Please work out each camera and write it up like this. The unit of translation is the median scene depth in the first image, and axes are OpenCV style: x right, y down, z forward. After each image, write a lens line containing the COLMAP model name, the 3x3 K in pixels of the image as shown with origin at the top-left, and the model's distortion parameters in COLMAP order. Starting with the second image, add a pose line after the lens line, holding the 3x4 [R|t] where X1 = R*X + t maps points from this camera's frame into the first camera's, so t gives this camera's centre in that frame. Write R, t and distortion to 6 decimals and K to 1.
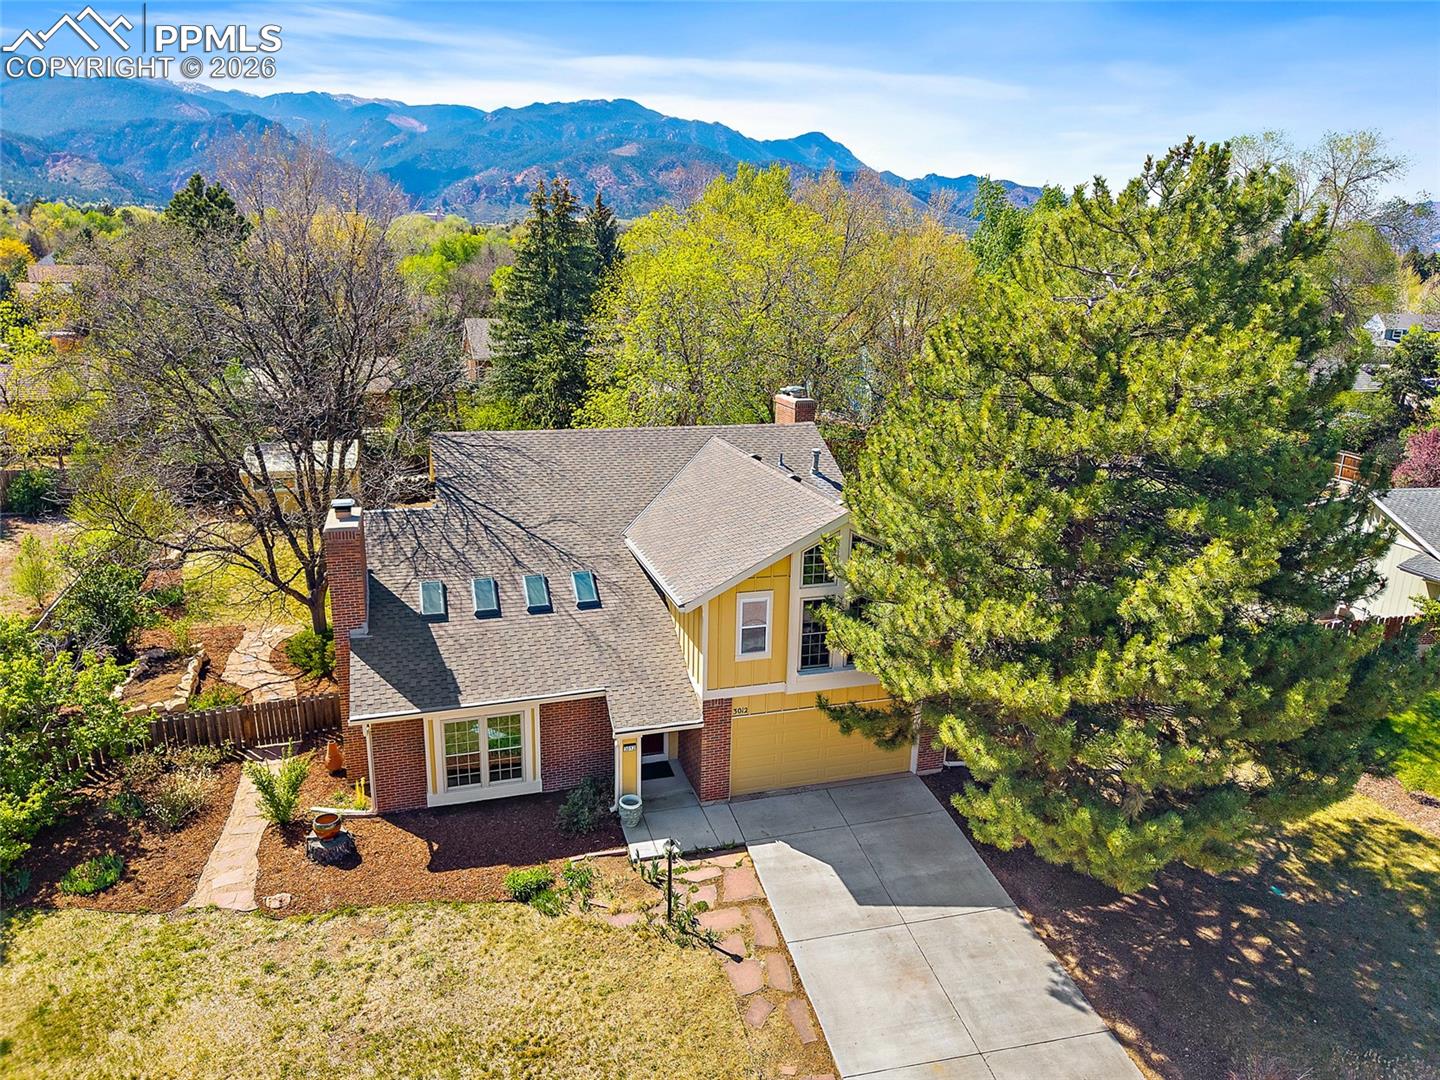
lens RADIAL K [[991.5, 0, 719.5], [0, 991.5, 552.2], [0, 0, 1]] dist [0.005070, -0.007802]
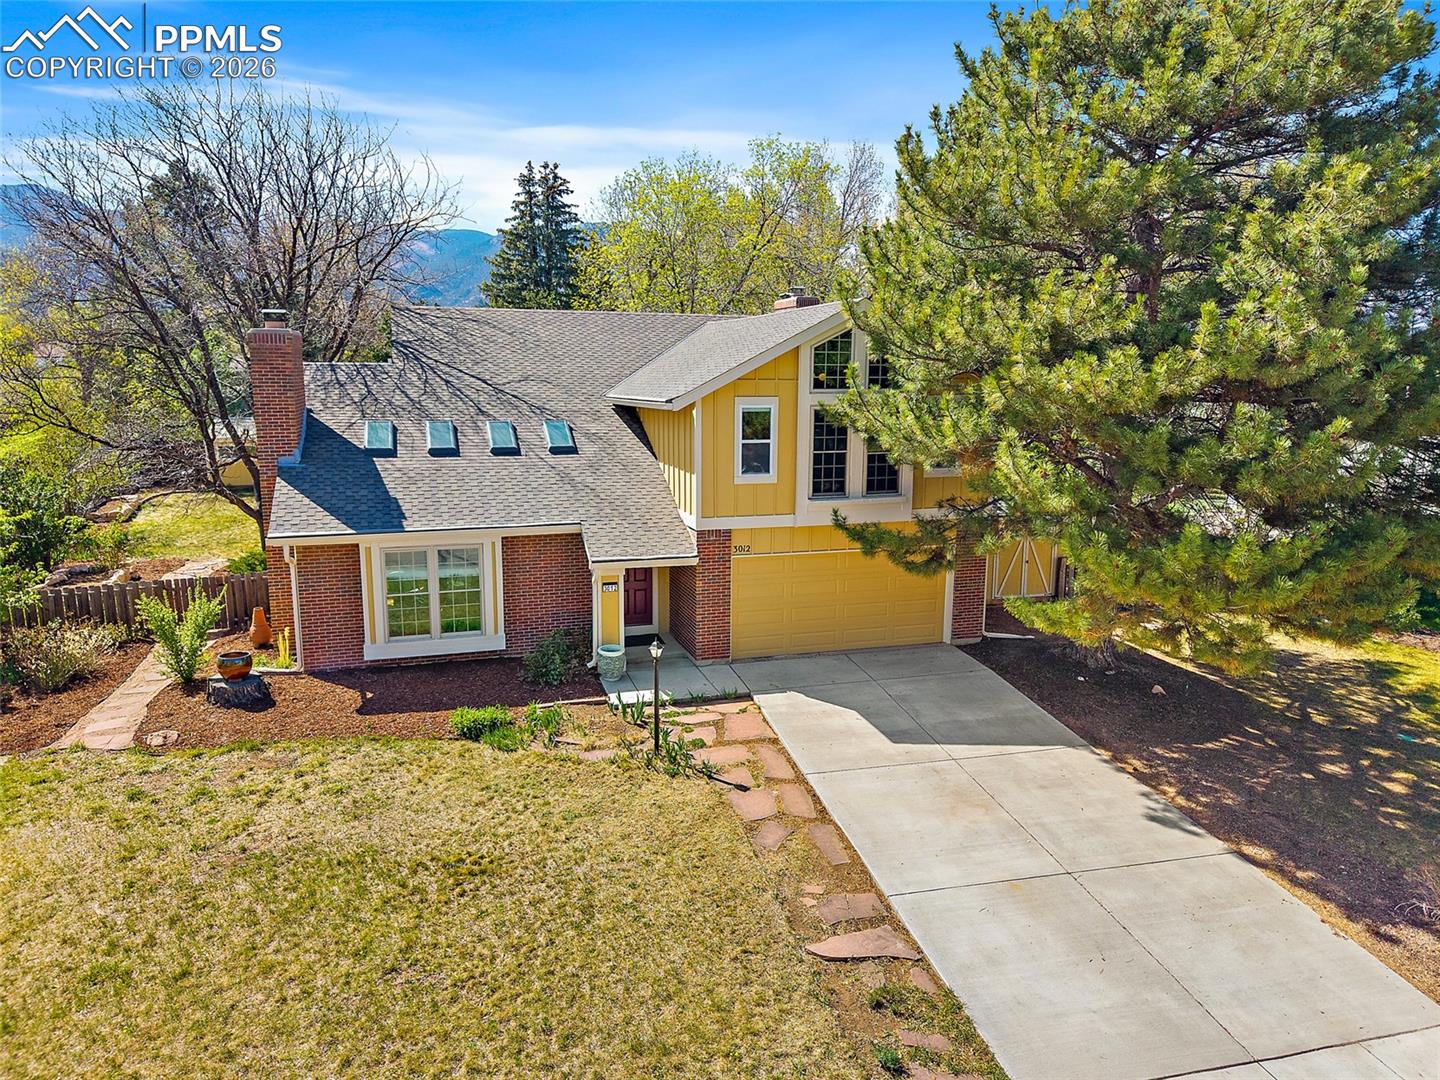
lens RADIAL K [[991.5, 0, 719.1], [0, 991.5, 528.0], [0, 0, 1]] dist [0.005070, -0.007802]
pose [[0.999873, -0.015817, 0.001760, 0.001024], [0.015913, 0.995013, -0.098464, 0.256428], [-0.000193, 0.098479, 0.995139, 0.185635]]
